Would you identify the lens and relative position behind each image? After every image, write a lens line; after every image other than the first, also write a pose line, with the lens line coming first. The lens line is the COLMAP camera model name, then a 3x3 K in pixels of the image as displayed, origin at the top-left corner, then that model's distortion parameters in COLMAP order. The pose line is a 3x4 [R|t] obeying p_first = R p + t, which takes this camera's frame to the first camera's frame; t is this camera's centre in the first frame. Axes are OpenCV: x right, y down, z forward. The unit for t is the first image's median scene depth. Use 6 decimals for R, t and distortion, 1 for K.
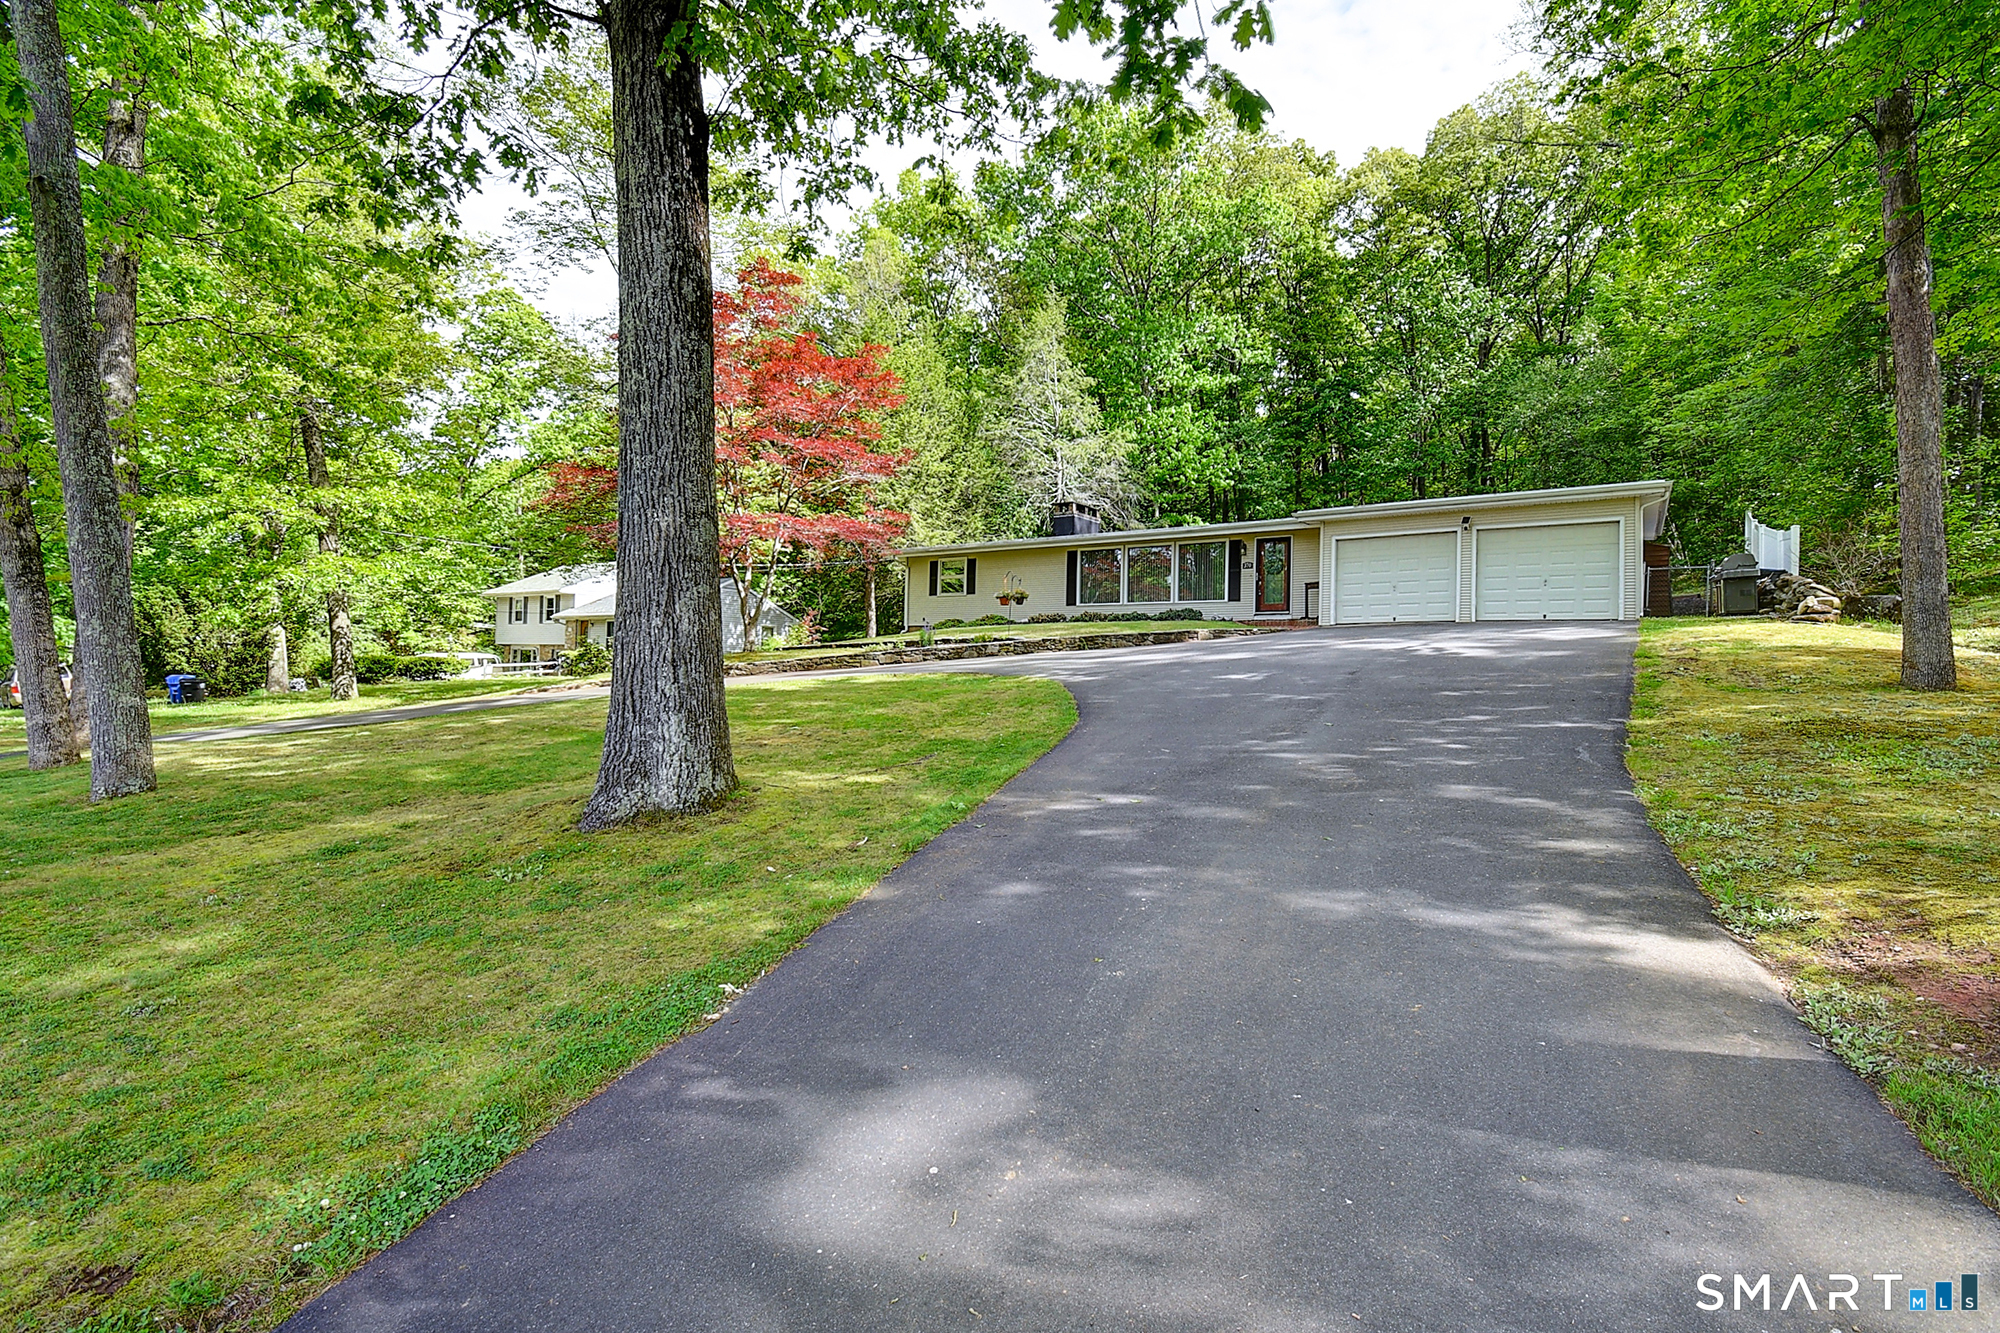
lens RADIAL K [[857.2, 0, 1000.0], [0, 857.2, 666.5], [0, 0, 1]] dist [0.019380, -0.024258]
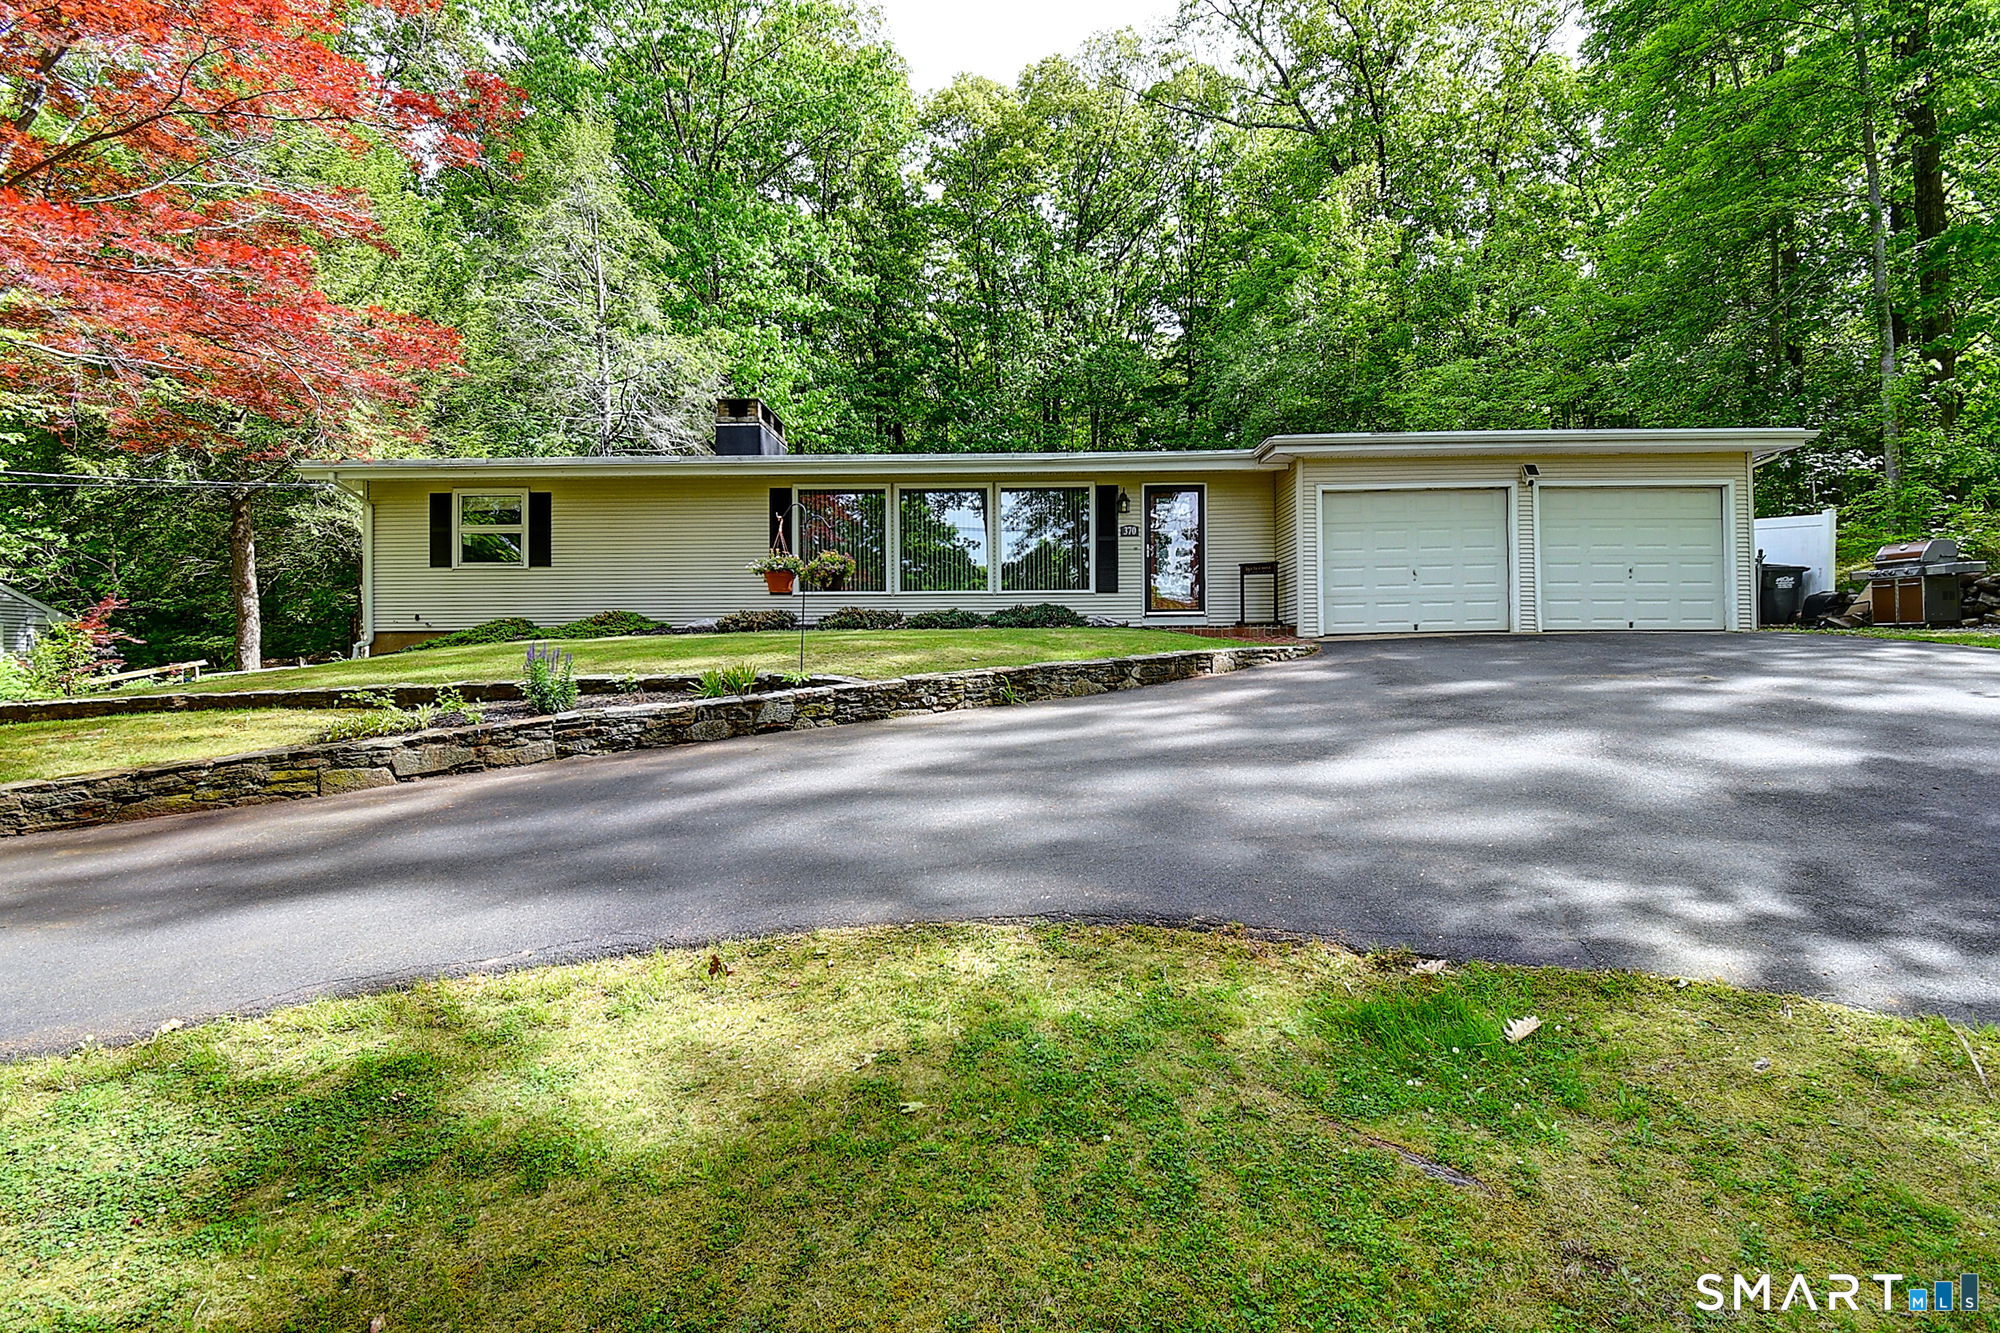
lens RADIAL K [[921.9, 0, 1000.0], [0, 921.9, 666.5], [0, 0, 1]] dist [0.017104, -0.025395]
pose [[0.846401, -0.022310, 0.532078, -0.092414], [0.020606, 0.999746, 0.009139, -0.028280], [-0.532147, 0.003229, 0.846646, 0.427093]]
